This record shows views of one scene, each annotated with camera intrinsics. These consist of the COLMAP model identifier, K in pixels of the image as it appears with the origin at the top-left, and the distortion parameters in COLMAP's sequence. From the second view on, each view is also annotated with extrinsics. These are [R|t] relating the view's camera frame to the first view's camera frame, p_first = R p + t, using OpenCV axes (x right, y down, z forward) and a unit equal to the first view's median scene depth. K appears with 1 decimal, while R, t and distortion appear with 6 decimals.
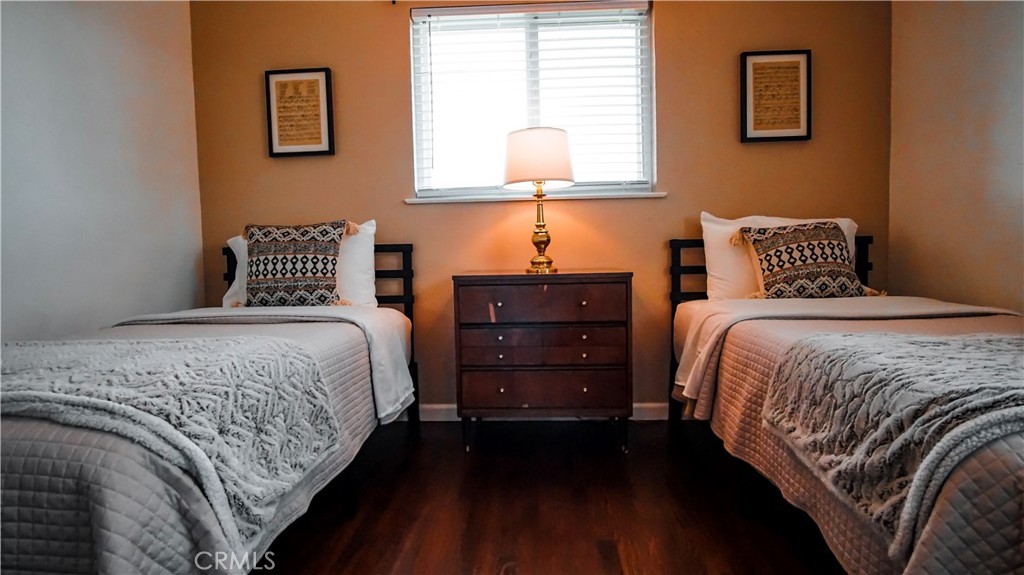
lens RADIAL K [[552.9, 0, 512.3], [0, 552.9, 286.3], [0, 0, 1]] dist [-0.029914, 0.004747]
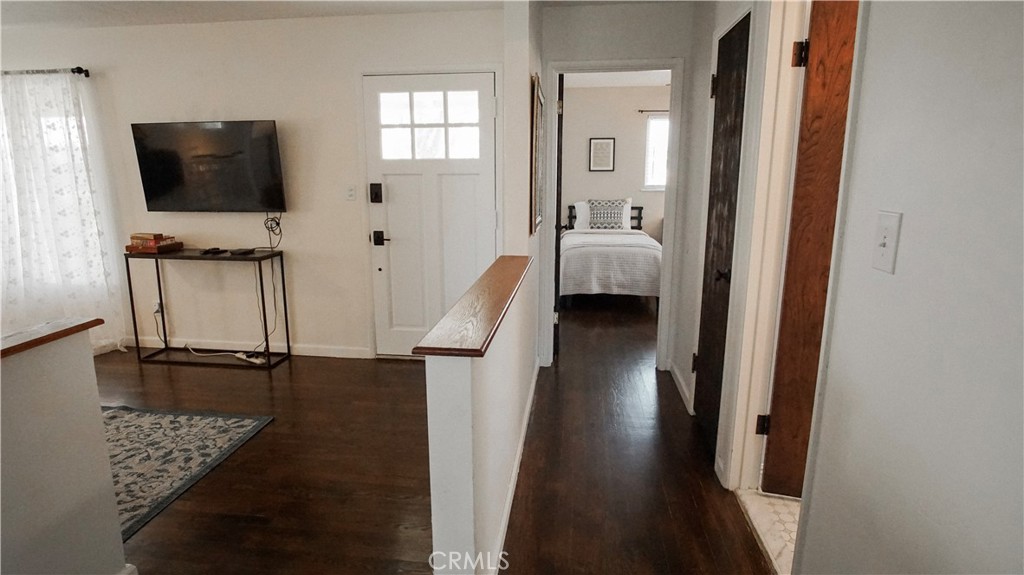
lens RADIAL K [[552.9, 0, 510.4], [0, 552.9, 287.7], [0, 0, 1]] dist [-0.029914, 0.004747]
pose [[0.997544, 0.026177, -0.064967, -0.639004], [-0.017341, 0.990962, 0.133014, -0.032243], [0.067861, -0.131561, 0.988983, -1.705088]]
